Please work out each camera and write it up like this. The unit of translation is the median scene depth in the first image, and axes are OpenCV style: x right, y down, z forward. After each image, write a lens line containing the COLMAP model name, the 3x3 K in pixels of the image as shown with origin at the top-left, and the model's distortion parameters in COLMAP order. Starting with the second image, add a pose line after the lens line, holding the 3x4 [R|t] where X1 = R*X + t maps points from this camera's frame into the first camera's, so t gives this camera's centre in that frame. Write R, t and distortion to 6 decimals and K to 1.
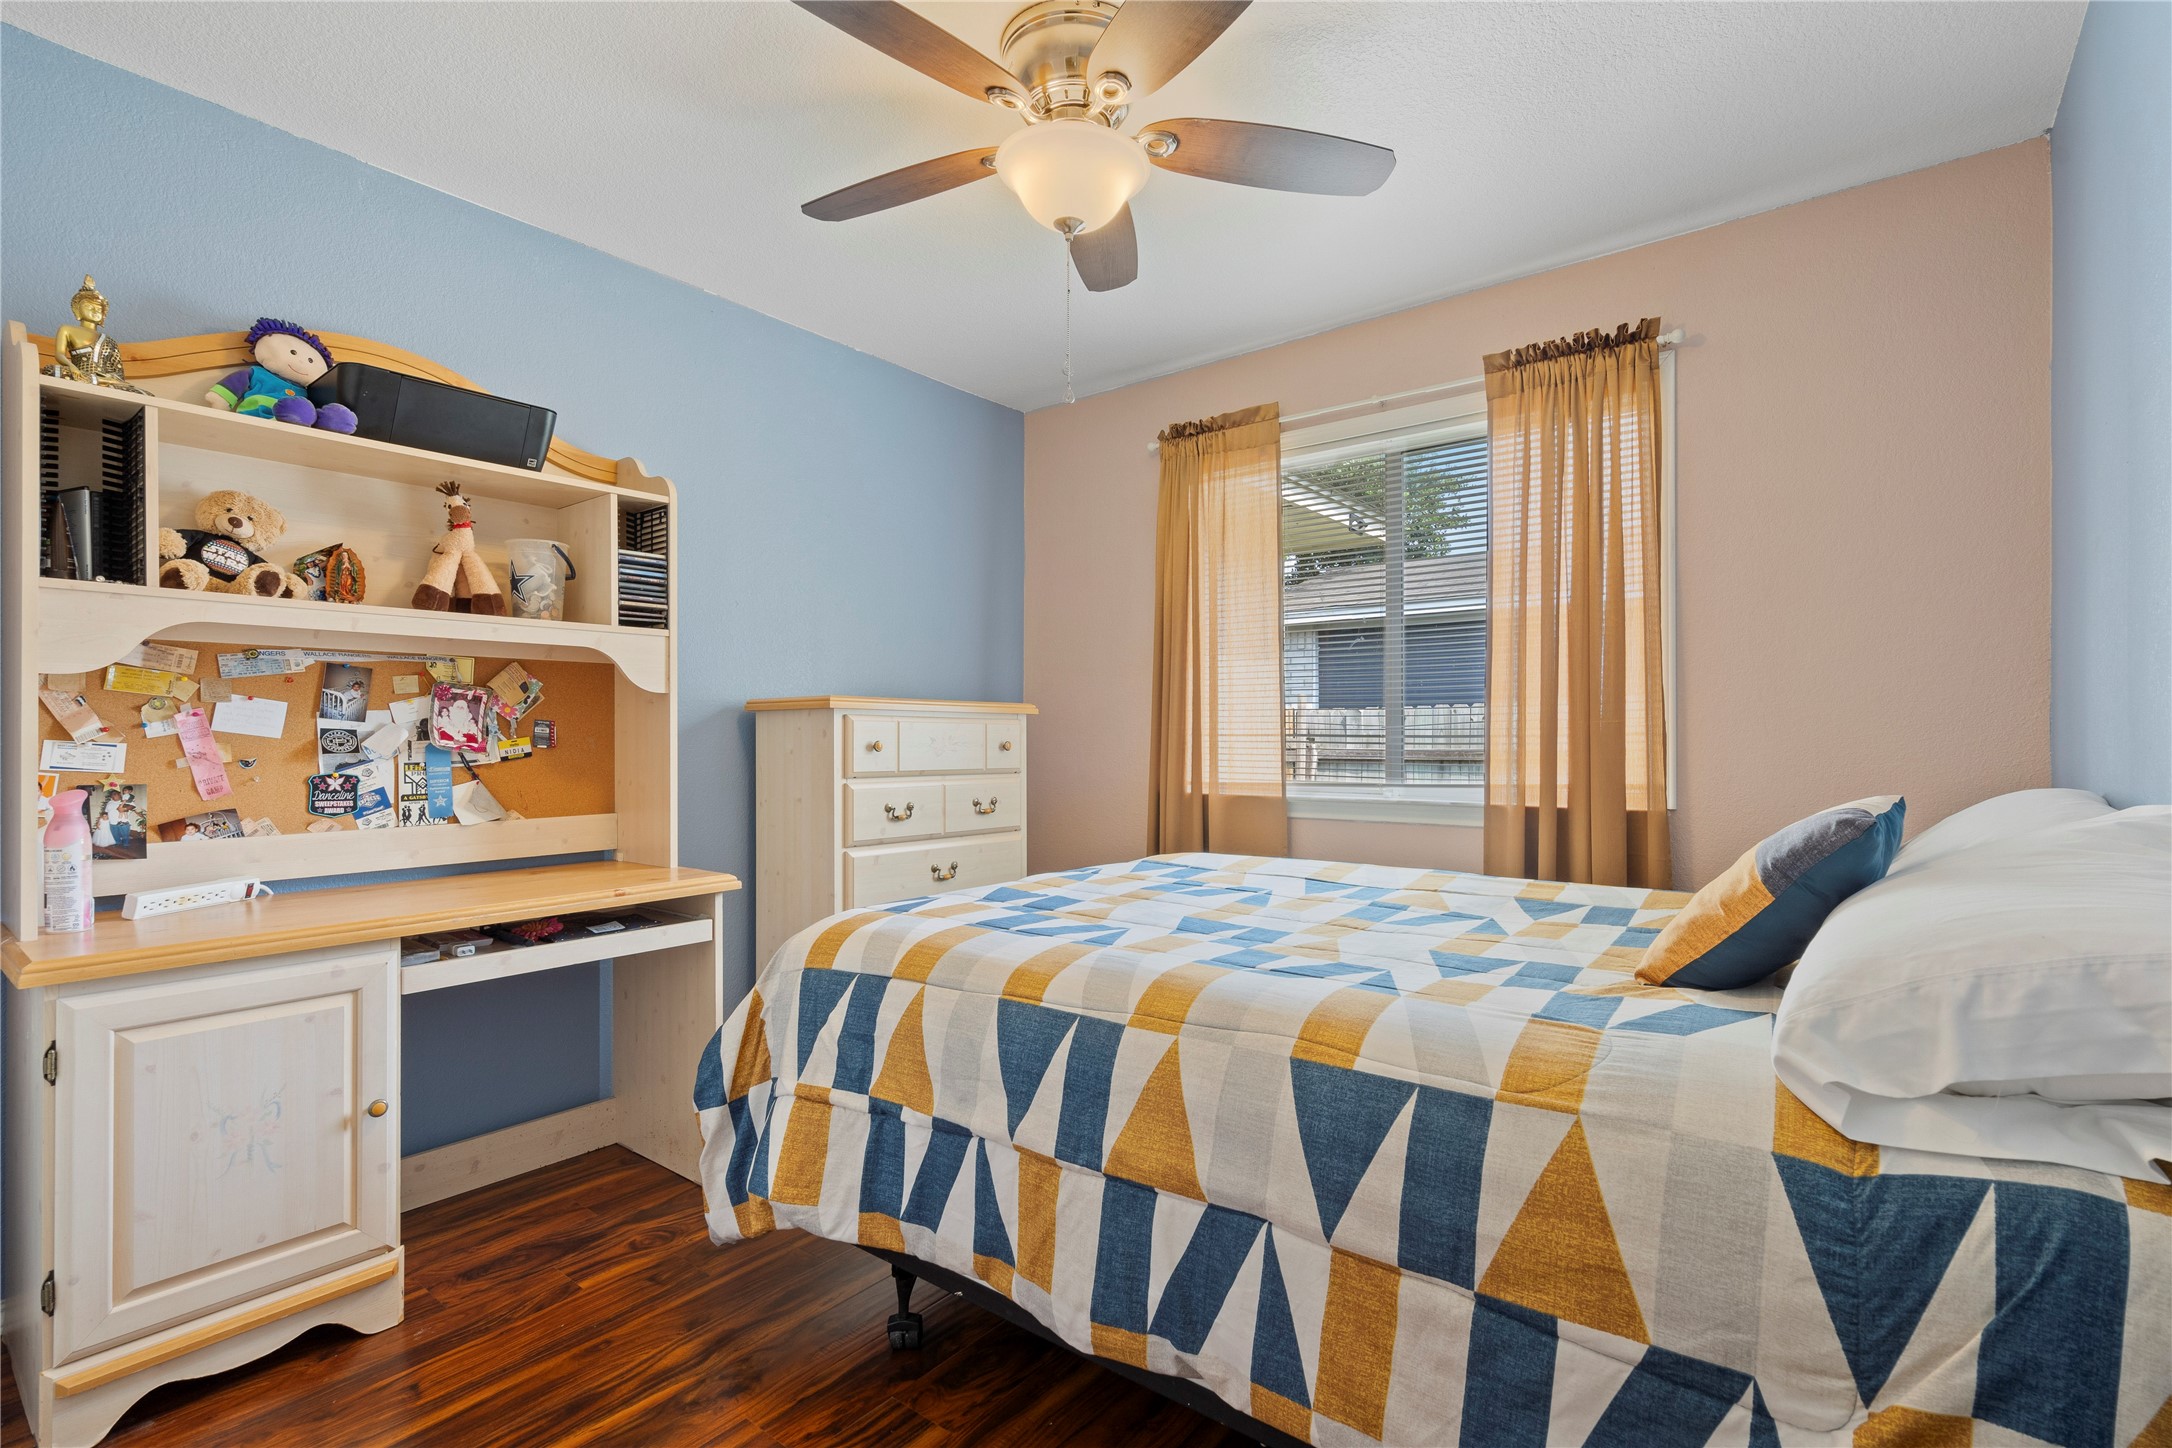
lens RADIAL K [[997.9, 0, 1086.0], [0, 997.9, 724.0], [0, 0, 1]] dist [-0.002399, -0.000108]
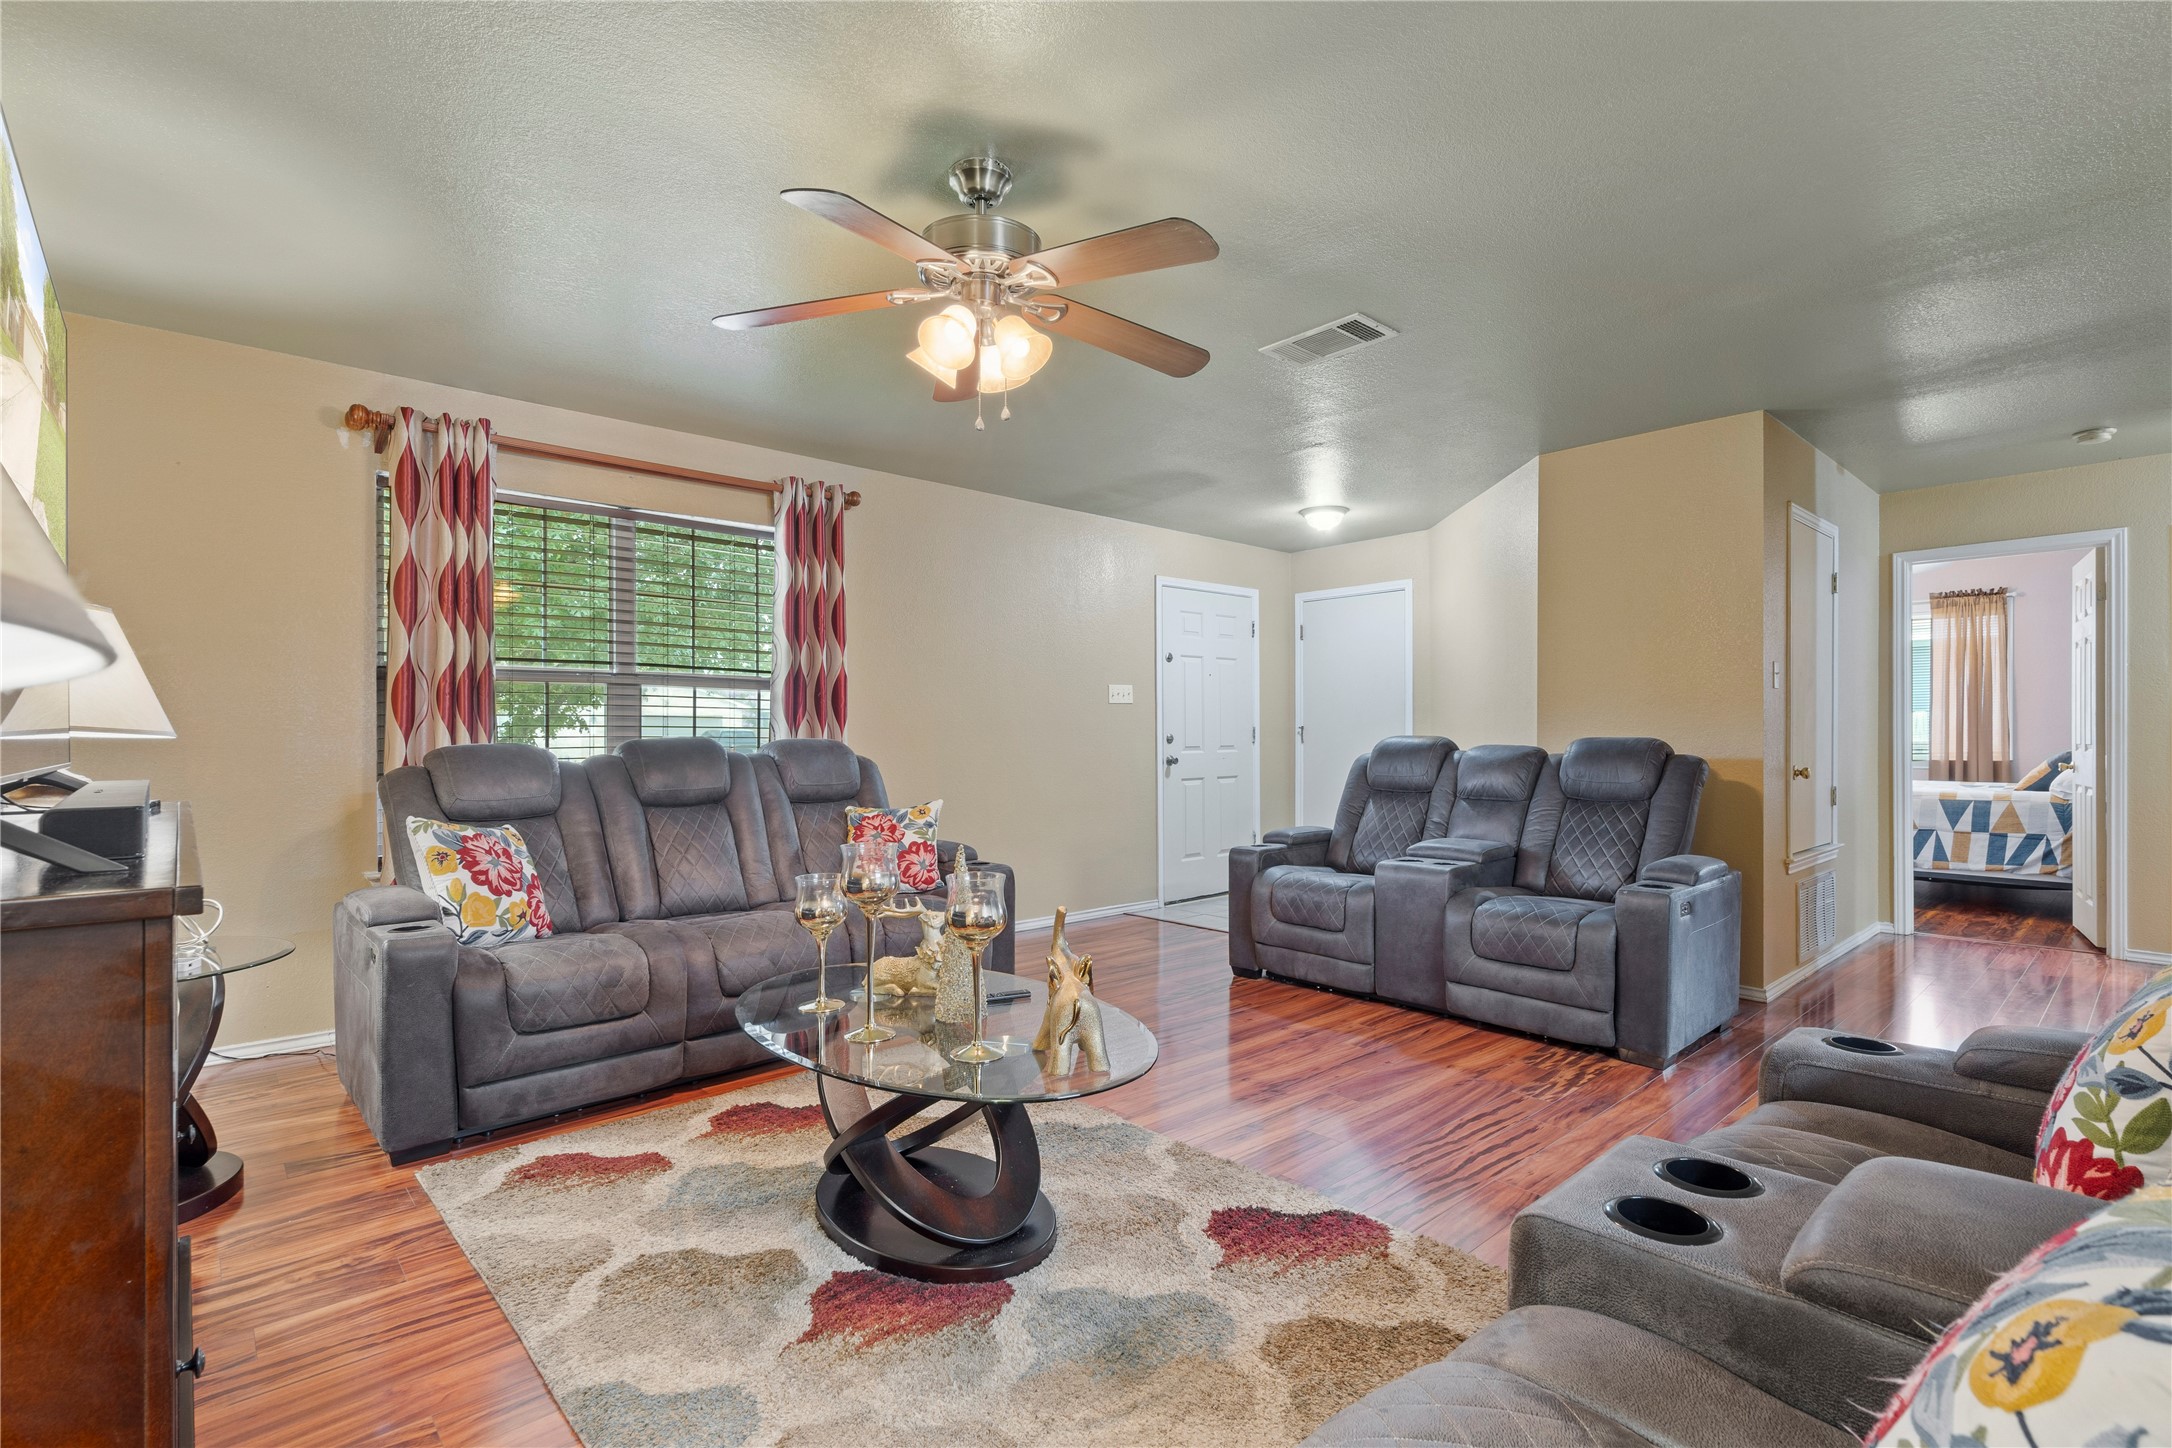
lens RADIAL K [[997.9, 0, 1086.0], [0, 997.9, 724.0], [0, 0, 1]] dist [-0.002399, -0.000108]
pose [[0.985545, 0.002483, -0.169394, -3.552763], [-0.001275, 0.999973, 0.007241, -0.080073], [0.169408, -0.006920, 0.985522, -5.209726]]
